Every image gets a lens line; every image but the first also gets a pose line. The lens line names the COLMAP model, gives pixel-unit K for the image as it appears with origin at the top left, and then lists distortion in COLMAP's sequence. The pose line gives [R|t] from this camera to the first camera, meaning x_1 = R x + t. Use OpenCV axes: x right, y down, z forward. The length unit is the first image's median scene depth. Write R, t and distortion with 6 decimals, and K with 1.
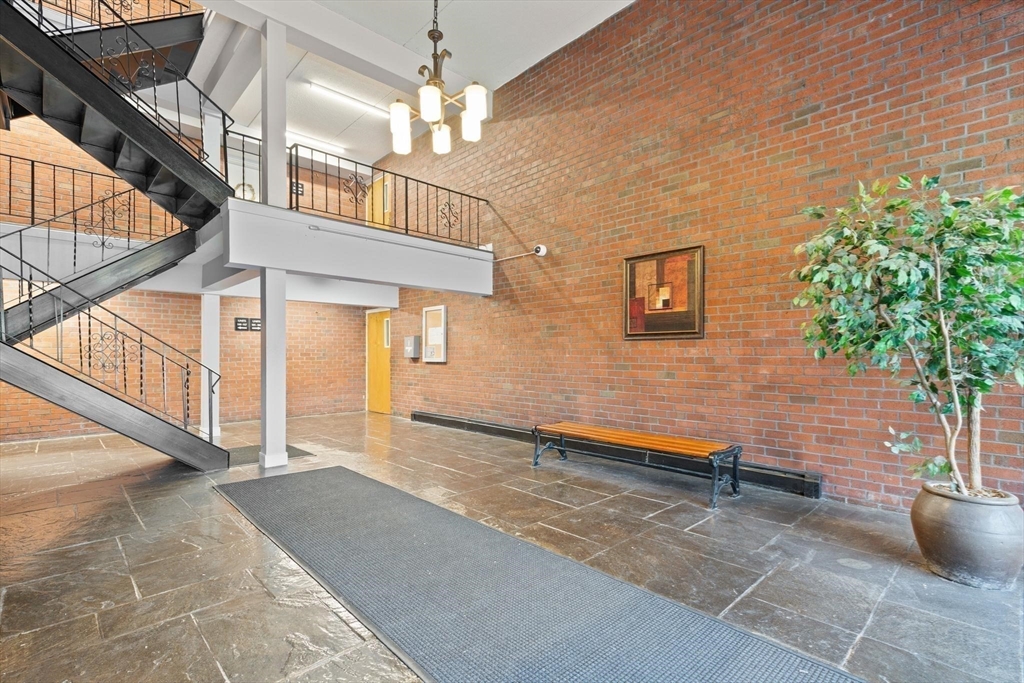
lens RADIAL K [[483.8, 0, 515.9], [0, 483.8, 344.9], [0, 0, 1]] dist [0.000626, -0.000464]
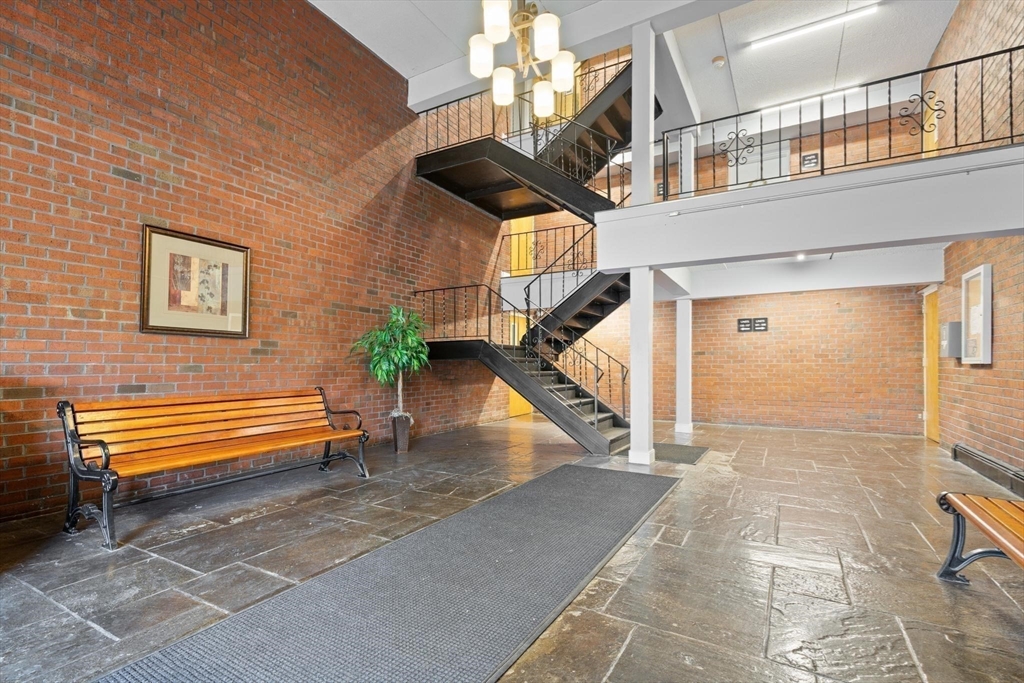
lens RADIAL K [[483.8, 0, 515.9], [0, 483.8, 344.9], [0, 0, 1]] dist [0.000626, -0.000464]
pose [[0.261253, -0.037518, -0.964541, 0.247983], [0.017187, 0.999267, -0.034214, 0.022304], [0.965117, -0.007639, 0.261706, 0.305407]]
